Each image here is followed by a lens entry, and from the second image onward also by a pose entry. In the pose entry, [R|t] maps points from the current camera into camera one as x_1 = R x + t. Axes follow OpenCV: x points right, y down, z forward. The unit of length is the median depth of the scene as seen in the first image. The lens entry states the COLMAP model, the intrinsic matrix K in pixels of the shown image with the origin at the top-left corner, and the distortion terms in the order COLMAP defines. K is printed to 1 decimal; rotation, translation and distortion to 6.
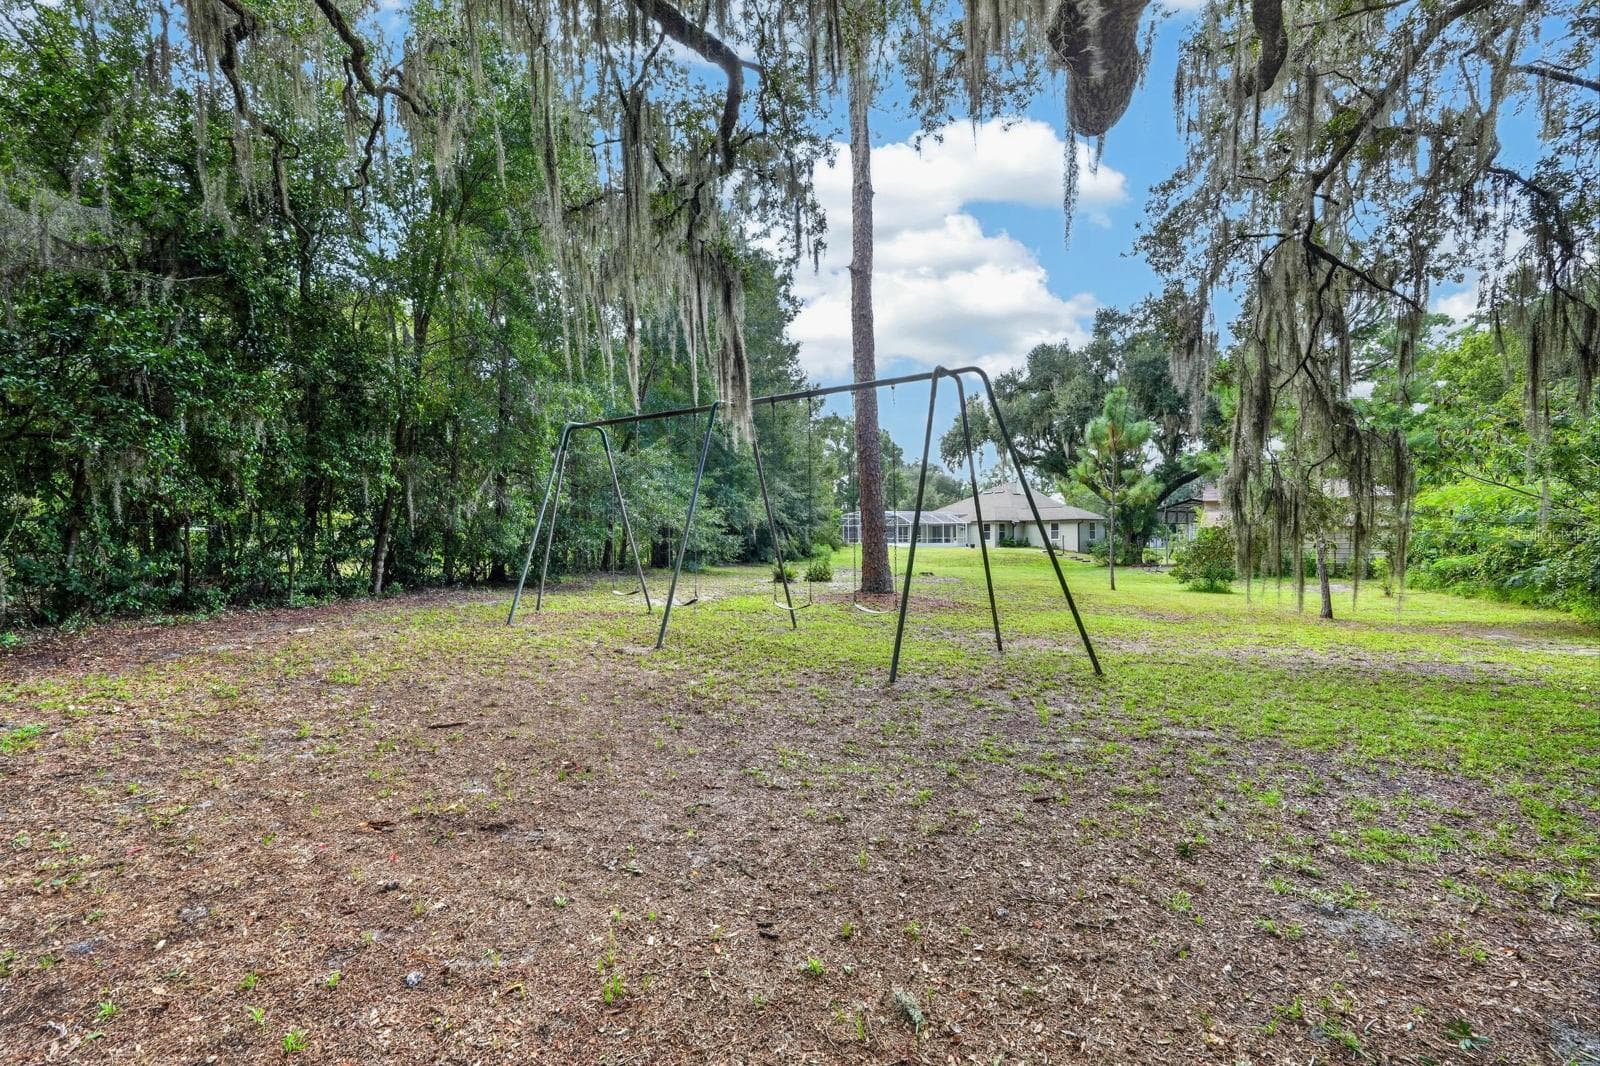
lens RADIAL K [[715.3, 0, 796.2], [0, 715.3, 534.6], [0, 0, 1]] dist [-0.000336, 0.001061]
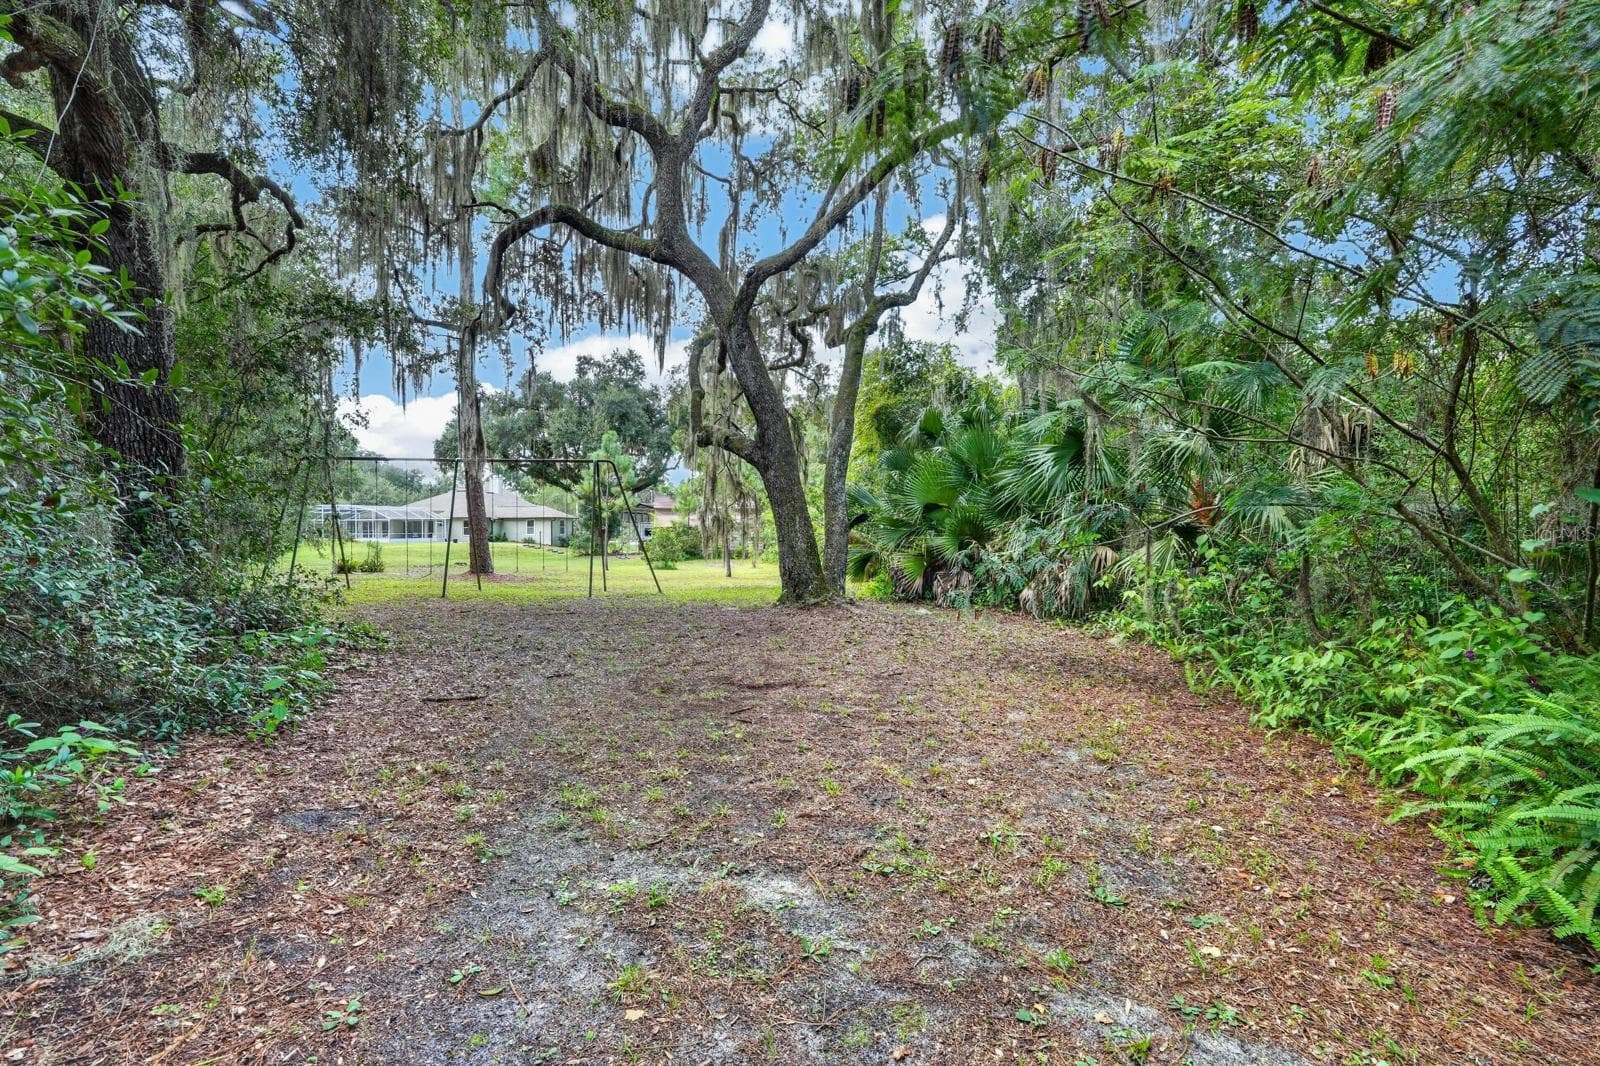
lens RADIAL K [[715.3, 0, 793.2], [0, 715.3, 530.8], [0, 0, 1]] dist [-0.000336, 0.001061]
pose [[0.736637, 0.000987, 0.676288, -0.159362], [-0.002887, 0.999994, 0.001684, -0.003629], [-0.676283, -0.003193, 0.736635, -0.196348]]
